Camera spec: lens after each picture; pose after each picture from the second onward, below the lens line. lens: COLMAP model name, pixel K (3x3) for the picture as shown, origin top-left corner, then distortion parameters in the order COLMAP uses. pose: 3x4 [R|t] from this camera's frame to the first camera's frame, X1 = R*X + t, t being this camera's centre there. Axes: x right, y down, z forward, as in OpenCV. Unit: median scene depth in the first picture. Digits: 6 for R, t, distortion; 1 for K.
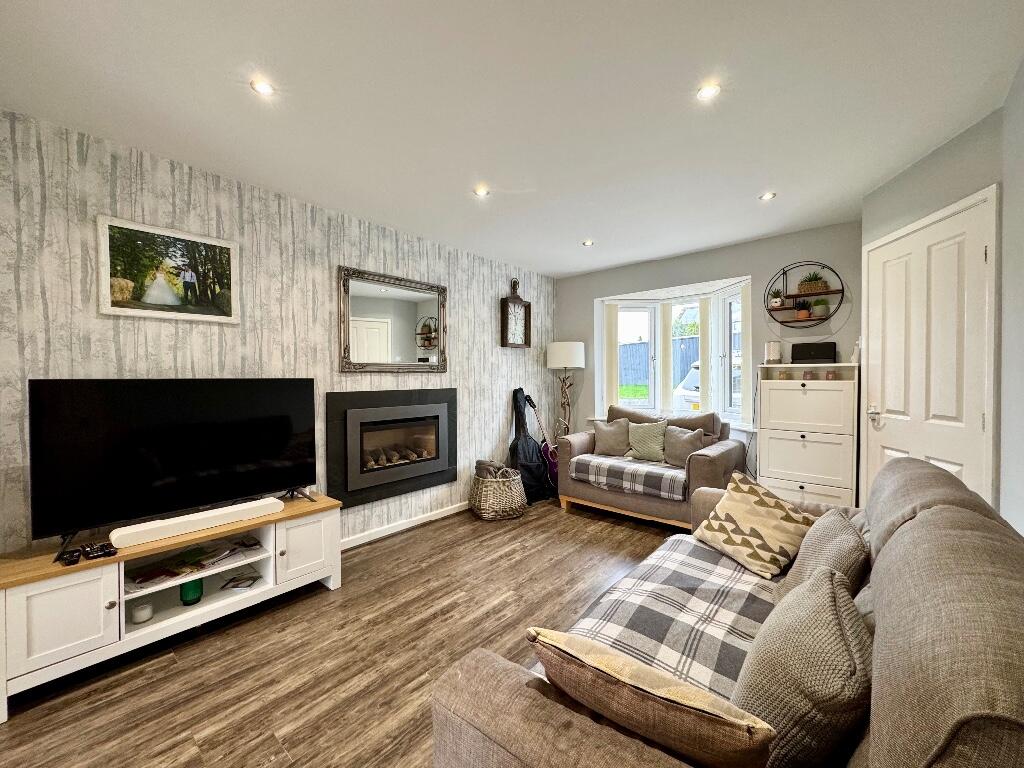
lens RADIAL K [[406.2, 0, 511.6], [0, 406.2, 381.7], [0, 0, 1]] dist [-0.008185, 0.001312]
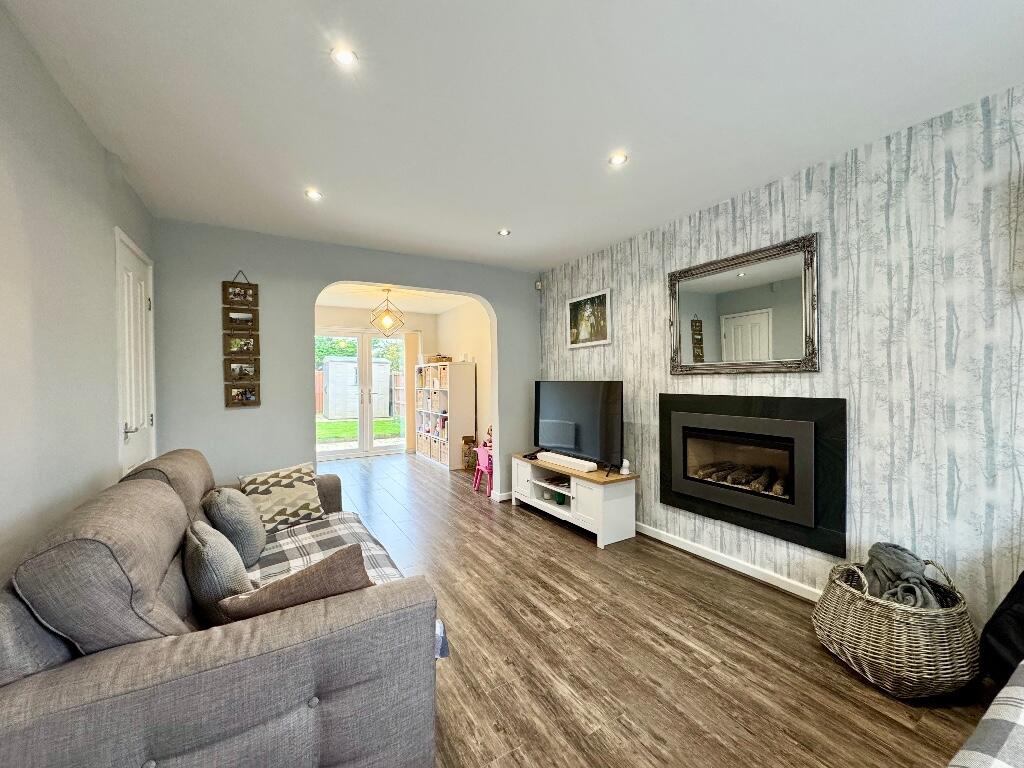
lens RADIAL K [[406.2, 0, 512.4], [0, 406.2, 379.8], [0, 0, 1]] dist [-0.008185, 0.001312]
pose [[-0.311380, 0.012719, -0.950200, 0.754230], [0.004689, 0.999919, 0.011848, -0.026678], [0.950274, -0.000766, -0.311415, 1.006114]]
